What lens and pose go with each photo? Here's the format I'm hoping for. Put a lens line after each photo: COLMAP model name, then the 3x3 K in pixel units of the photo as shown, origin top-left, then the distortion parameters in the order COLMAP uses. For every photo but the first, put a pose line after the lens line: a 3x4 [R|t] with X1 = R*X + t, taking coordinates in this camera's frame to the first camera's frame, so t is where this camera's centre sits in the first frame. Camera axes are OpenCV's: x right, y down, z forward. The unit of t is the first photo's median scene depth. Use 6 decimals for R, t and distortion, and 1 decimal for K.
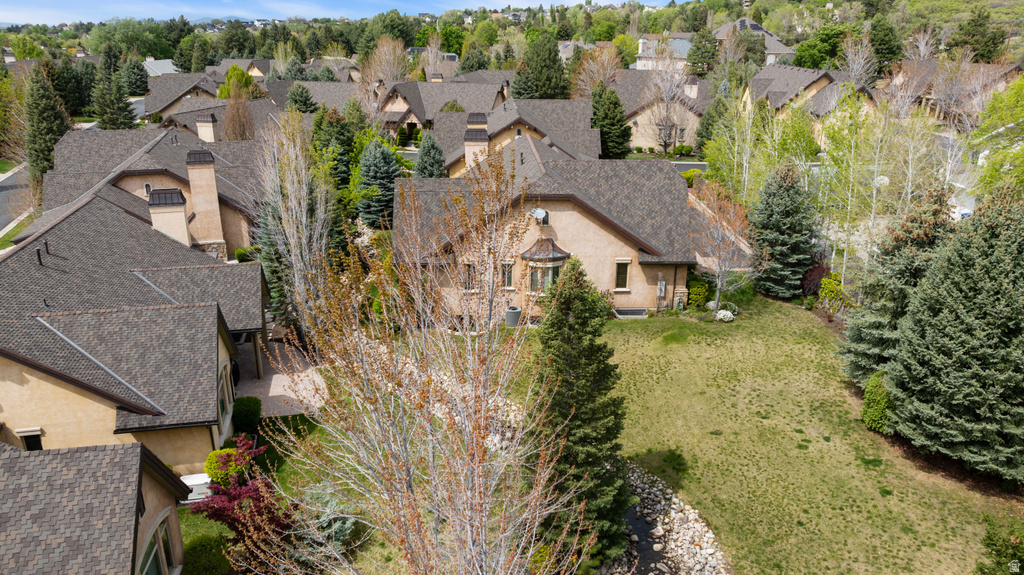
lens RADIAL K [[721.5, 0, 511.7], [0, 721.5, 282.1], [0, 0, 1]] dist [-0.041474, 0.046155]
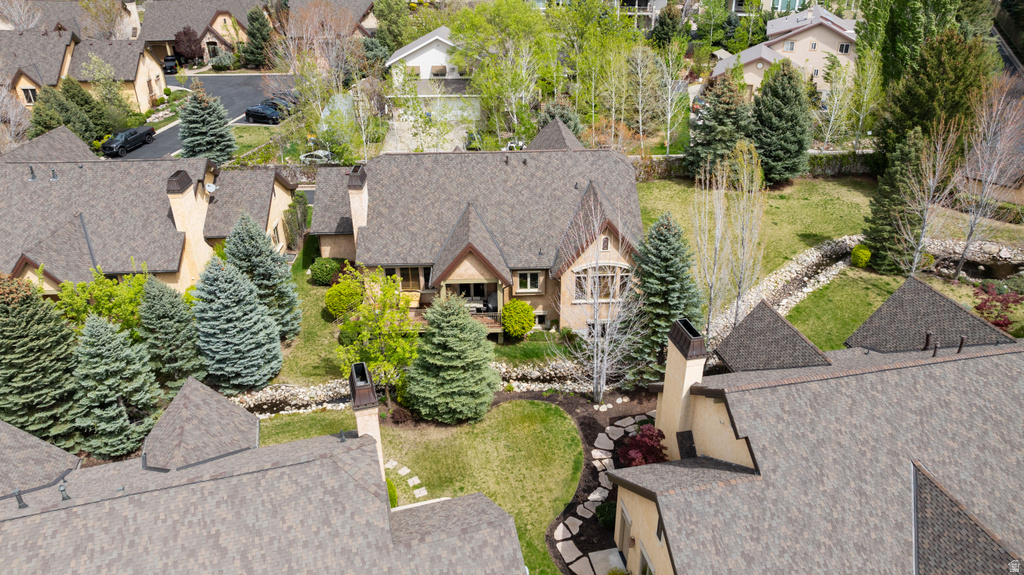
lens RADIAL K [[721.5, 0, 514.3], [0, 721.5, 289.5], [0, 0, 1]] dist [-0.041474, 0.046155]
pose [[0.003846, -0.470208, 0.882547, -1.033055], [0.347262, 0.828258, 0.439770, -0.503400], [-0.937760, 0.304783, 0.166471, 0.975845]]
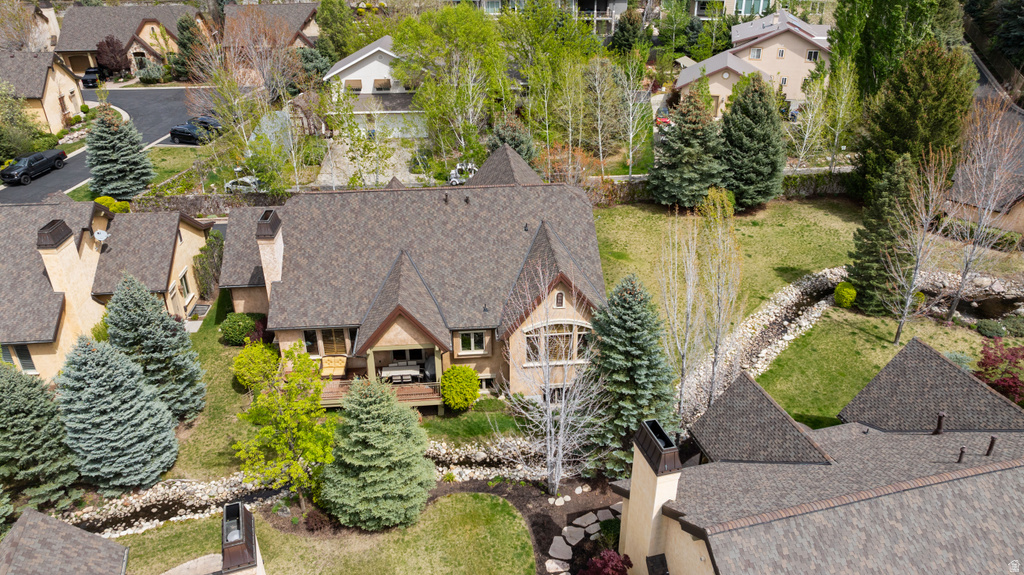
lens RADIAL K [[721.5, 0, 514.0], [0, 721.5, 287.3], [0, 0, 1]] dist [-0.041474, 0.046155]
pose [[-0.045177, -0.467857, 0.882649, -0.874755], [0.345032, 0.821870, 0.453301, -0.492951], [-0.937503, 0.325021, 0.124296, 0.944891]]
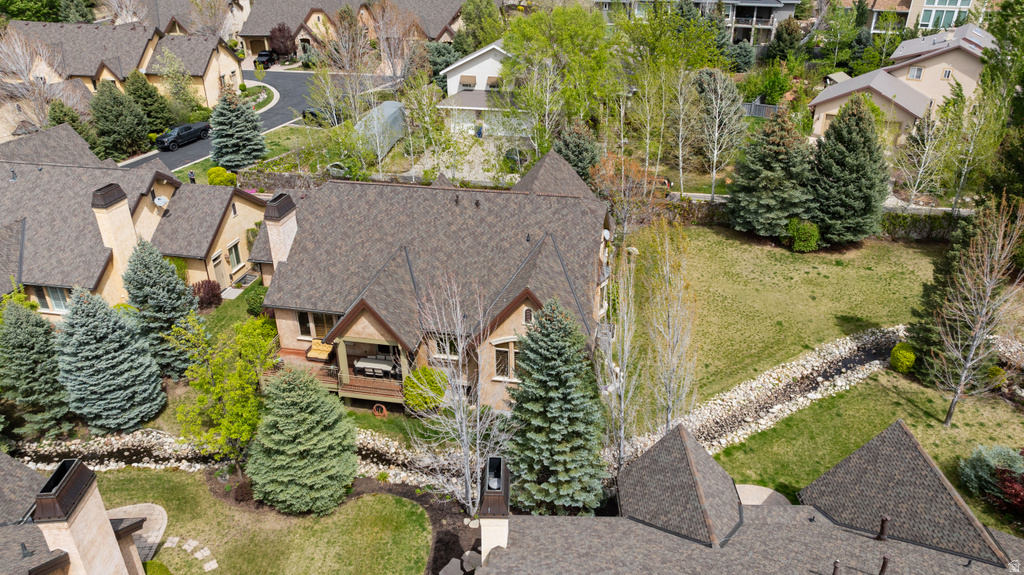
lens RADIAL K [[721.5, 0, 513.9], [0, 721.5, 287.0], [0, 0, 1]] dist [-0.041474, 0.046155]
pose [[0.235276, -0.454982, 0.858858, -0.822713], [0.336011, 0.867252, 0.367382, -0.412445], [-0.911999, 0.202150, 0.356923, 0.728753]]
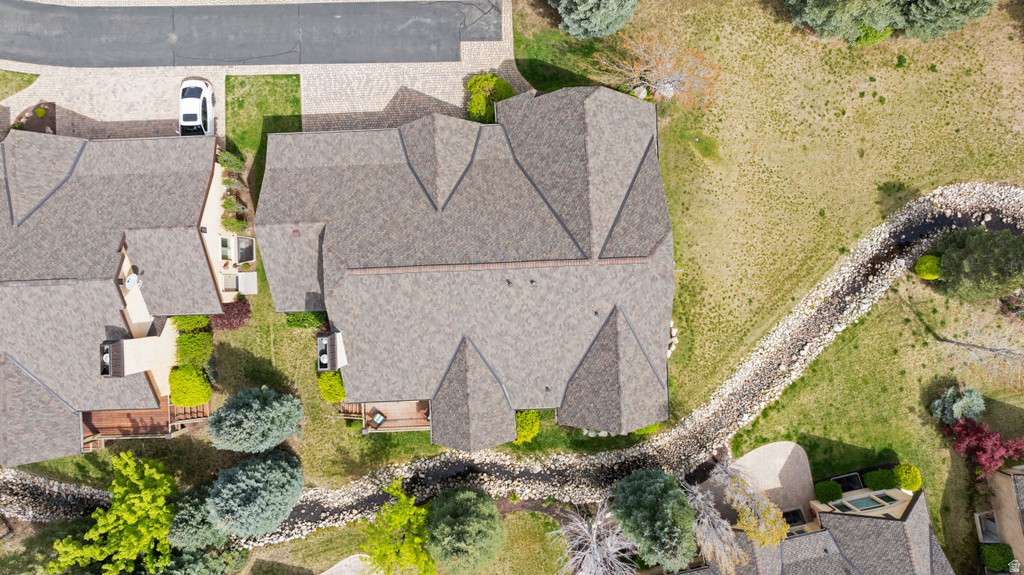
lens RADIAL K [[721.5, 0, 515.0], [0, 721.5, 283.3], [0, 0, 1]] dist [-0.041474, 0.046155]
pose [[0.003955, -0.999989, -0.002619, 0.018744], [0.341640, -0.001110, 0.939830, -0.965682], [-0.939823, -0.004611, 0.341632, 0.819767]]
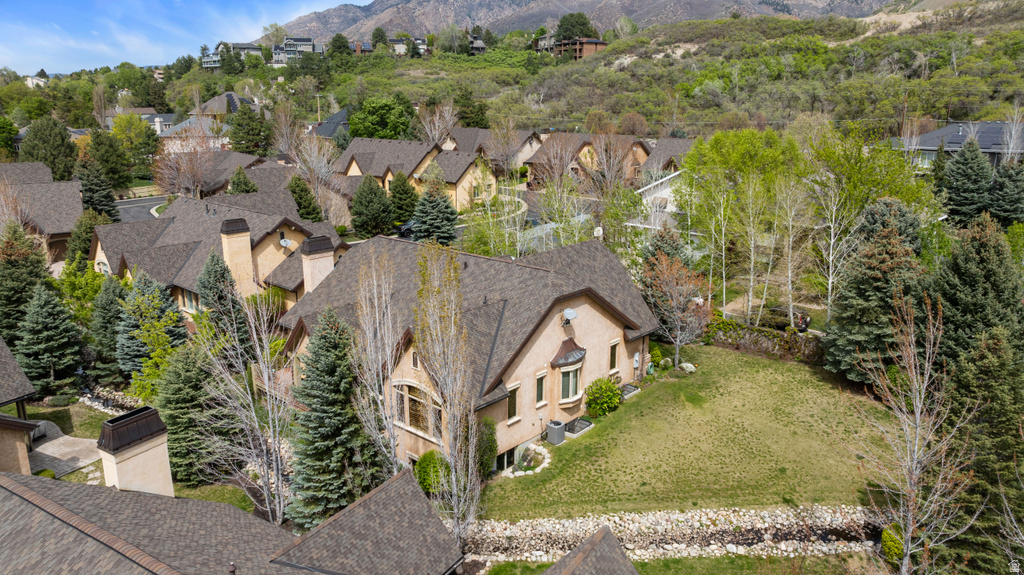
lens RADIAL K [[721.5, 0, 514.5], [0, 721.5, 285.0], [0, 0, 1]] dist [-0.041474, 0.046155]
pose [[0.698224, -0.186938, 0.691041, -0.606483], [0.245897, 0.969199, 0.013732, -0.151819], [-0.672323, 0.160337, 0.722685, 0.348570]]
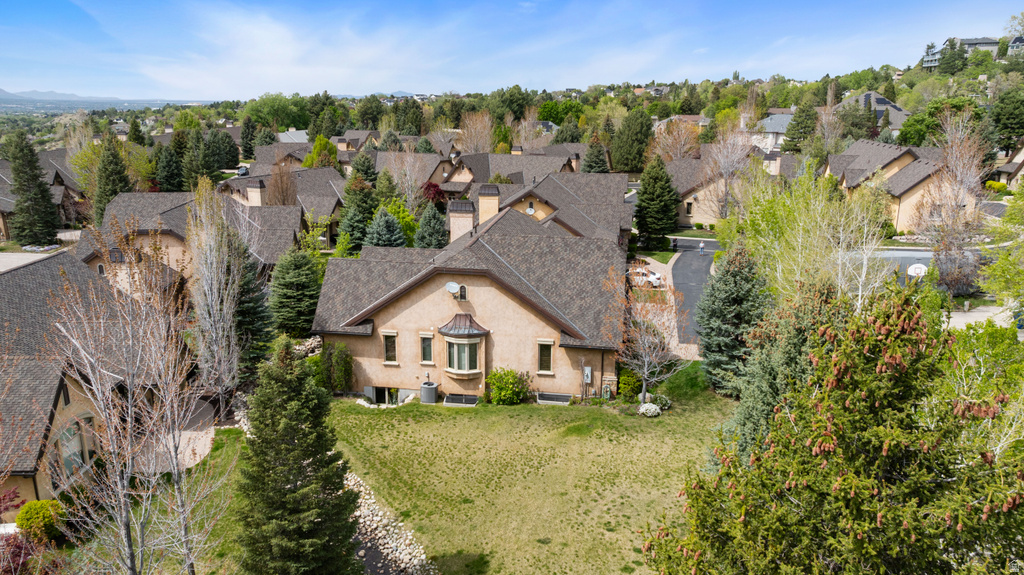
lens RADIAL K [[721.5, 0, 512.1], [0, 721.5, 287.3], [0, 0, 1]] dist [-0.041474, 0.046155]
pose [[0.979261, 0.049070, -0.196570, 0.287264], [-0.066302, 0.994419, -0.082063, -0.020145], [0.191447, 0.093394, 0.977050, 0.061641]]
